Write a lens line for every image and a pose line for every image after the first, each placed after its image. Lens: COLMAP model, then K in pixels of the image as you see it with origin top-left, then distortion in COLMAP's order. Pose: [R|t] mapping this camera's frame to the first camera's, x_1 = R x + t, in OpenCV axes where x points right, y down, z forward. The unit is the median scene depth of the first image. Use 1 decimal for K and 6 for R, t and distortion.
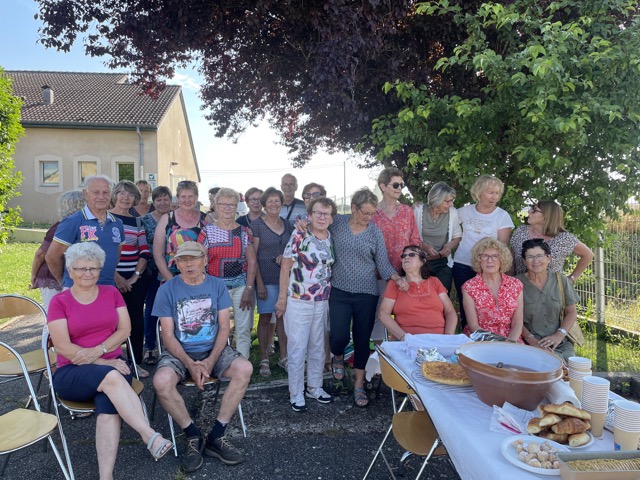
lens RADIAL K [[482.7, 0, 317.5], [0, 482.7, 244.4], [0, 0, 1]] dist [0.026318, -0.022854]
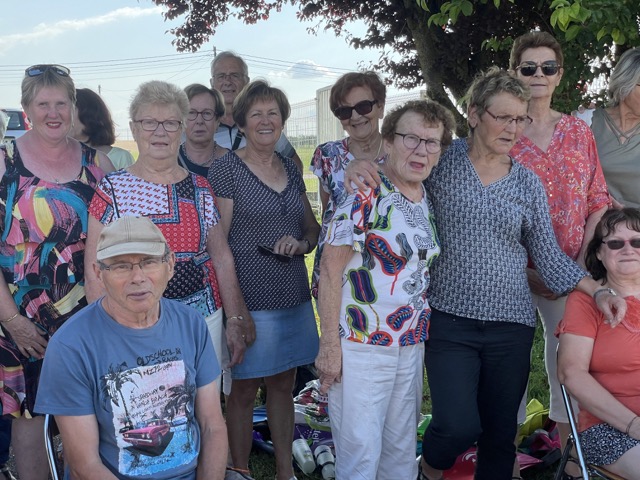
lens RADIAL K [[952.7, 0, 309.2], [0, 952.7, 215.3], [0, 0, 1]] dist [0.053002, 0.000000]
pose [[0.985303, -0.026255, 0.168787, -0.222313], [0.025702, 0.999655, 0.005457, -0.004554], [-0.168872, -0.001039, 0.985637, 0.195971]]
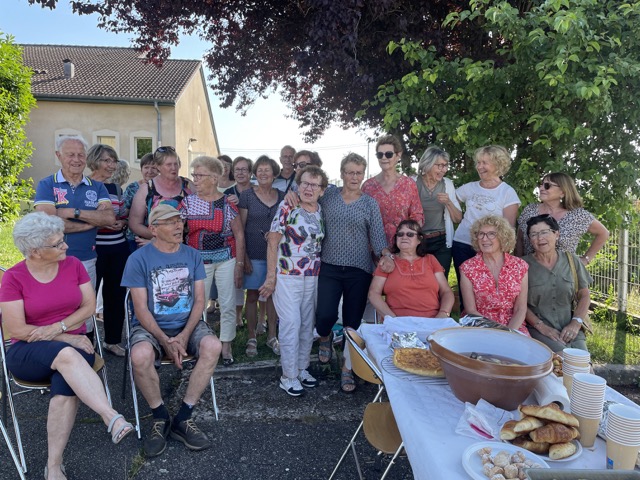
lens RADIAL K [[482.7, 0, 316.9], [0, 482.7, 244.5], [0, 0, 1]] dist [0.026318, -0.022854]
pose [[0.998571, 0.024182, -0.047657, 0.064386], [-0.022279, 0.998948, 0.040070, 0.014437], [0.048576, -0.038951, 0.998060, 0.074806]]
